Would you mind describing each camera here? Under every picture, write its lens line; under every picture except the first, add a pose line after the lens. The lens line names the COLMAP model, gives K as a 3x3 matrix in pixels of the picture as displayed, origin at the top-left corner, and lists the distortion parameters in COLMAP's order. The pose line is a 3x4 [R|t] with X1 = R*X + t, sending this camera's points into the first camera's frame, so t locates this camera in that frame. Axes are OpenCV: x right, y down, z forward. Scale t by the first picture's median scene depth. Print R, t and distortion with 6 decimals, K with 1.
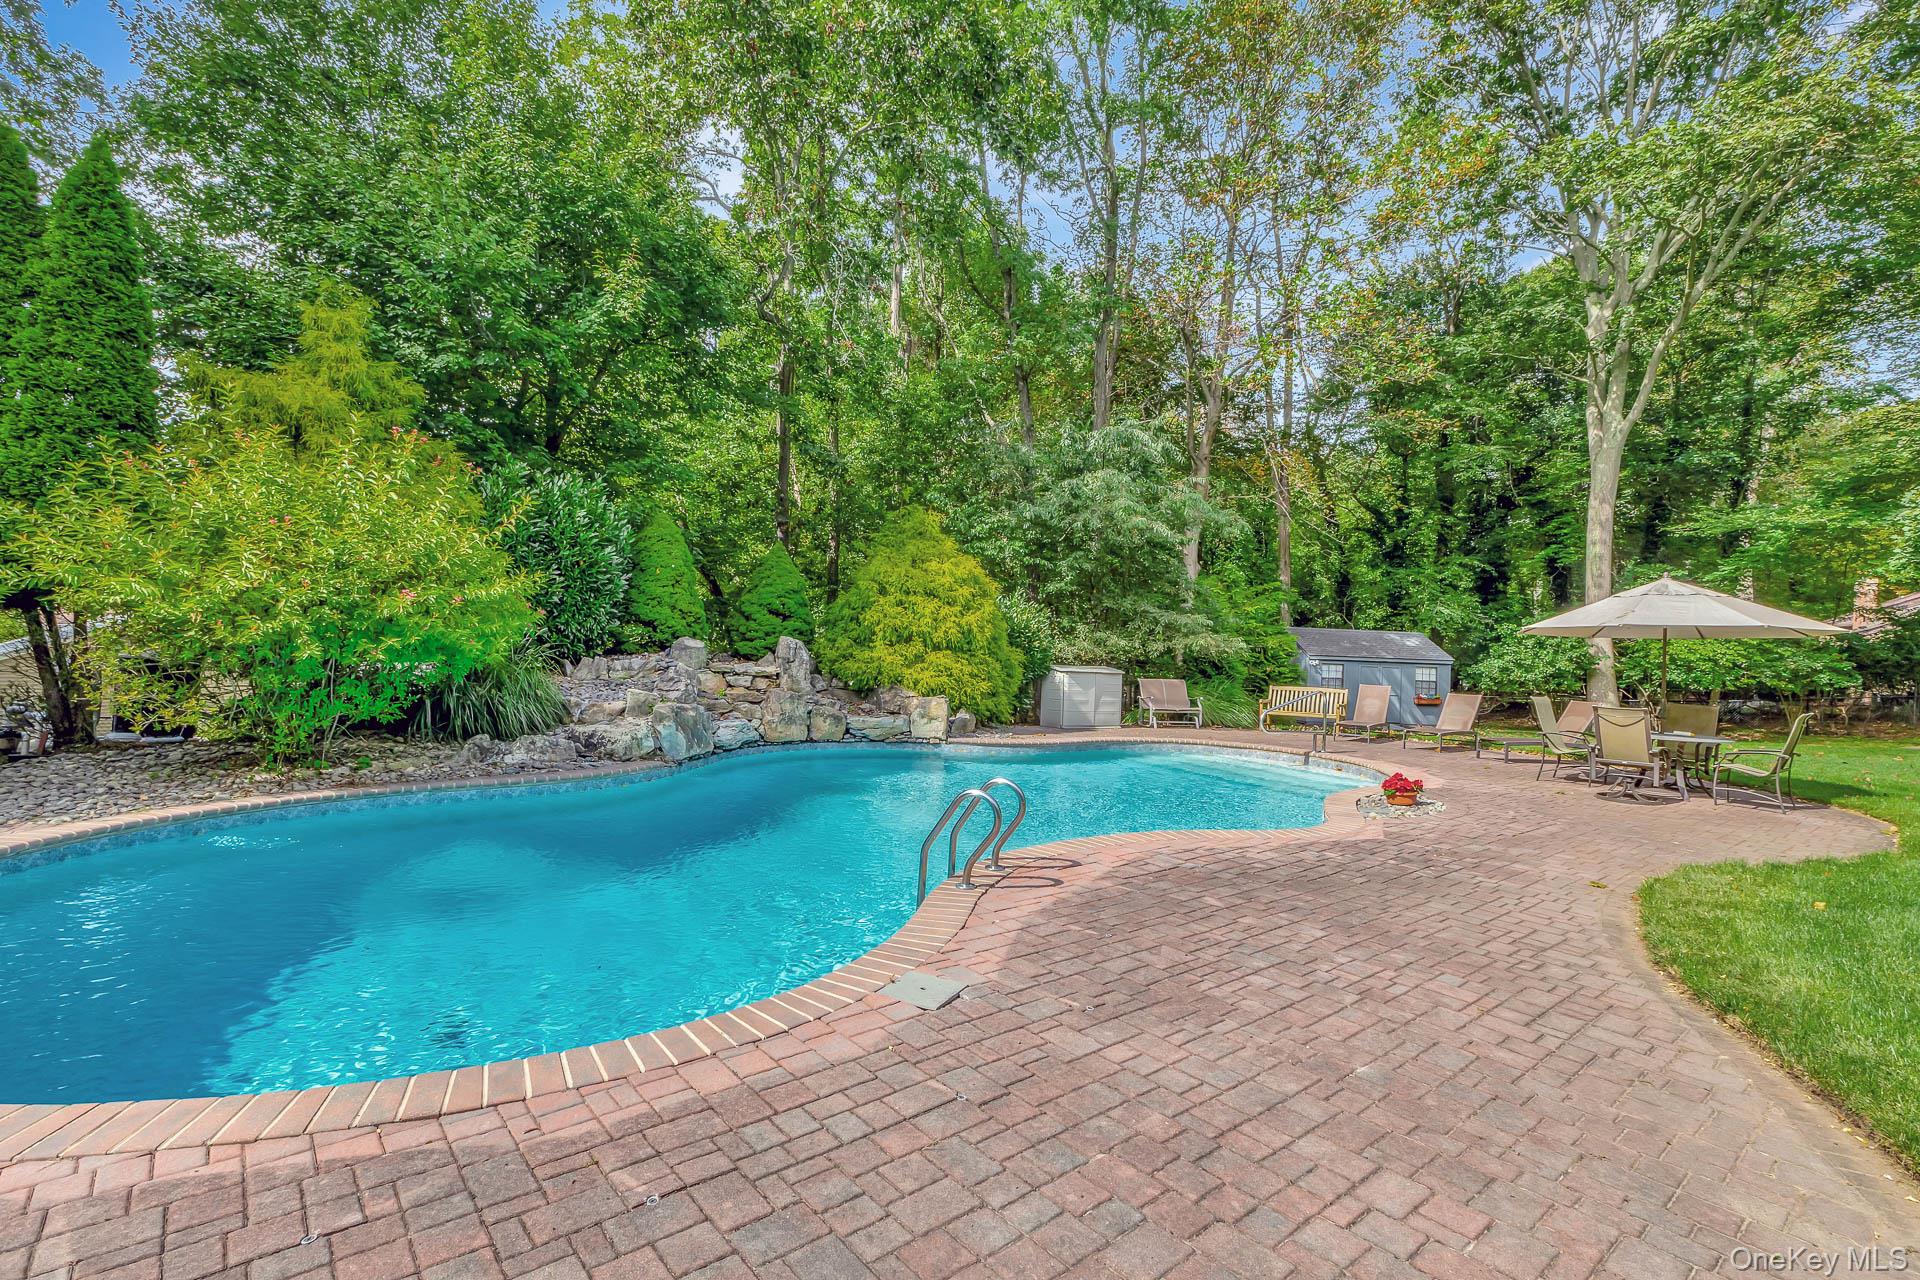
lens RADIAL K [[892.0, 0, 961.7], [0, 892.0, 635.2], [0, 0, 1]] dist [0.001051, 0.000420]
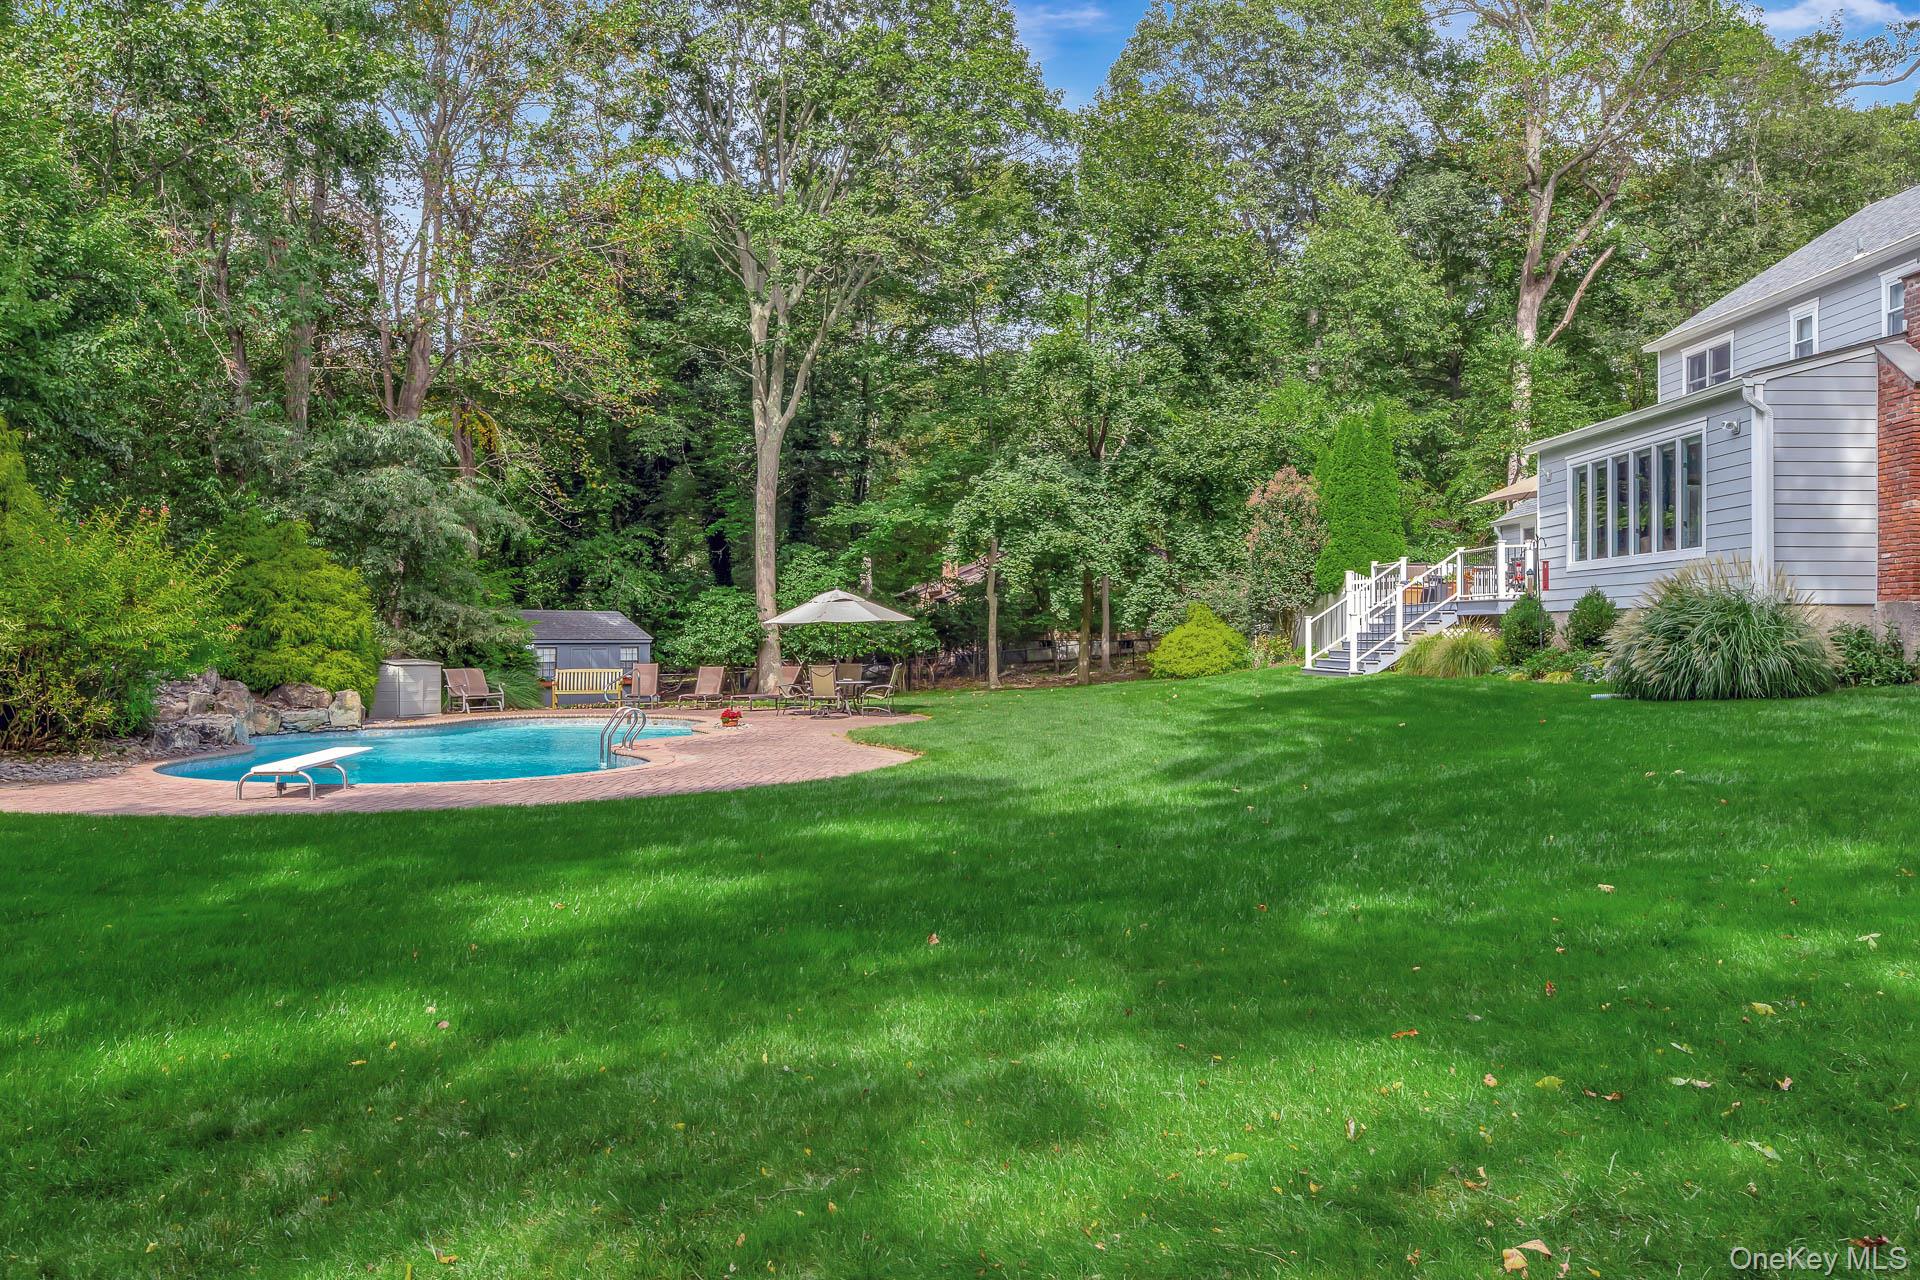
lens RADIAL K [[1518.7, 0, 960.0], [0, 1518.7, 640.0], [0, 0, 1]] dist [0.057155, -0.000603]
pose [[0.707000, -0.037447, 0.706222, -0.446039], [0.018164, 0.999229, 0.034800, -0.026034], [-0.706981, -0.011775, 0.707135, -0.494180]]
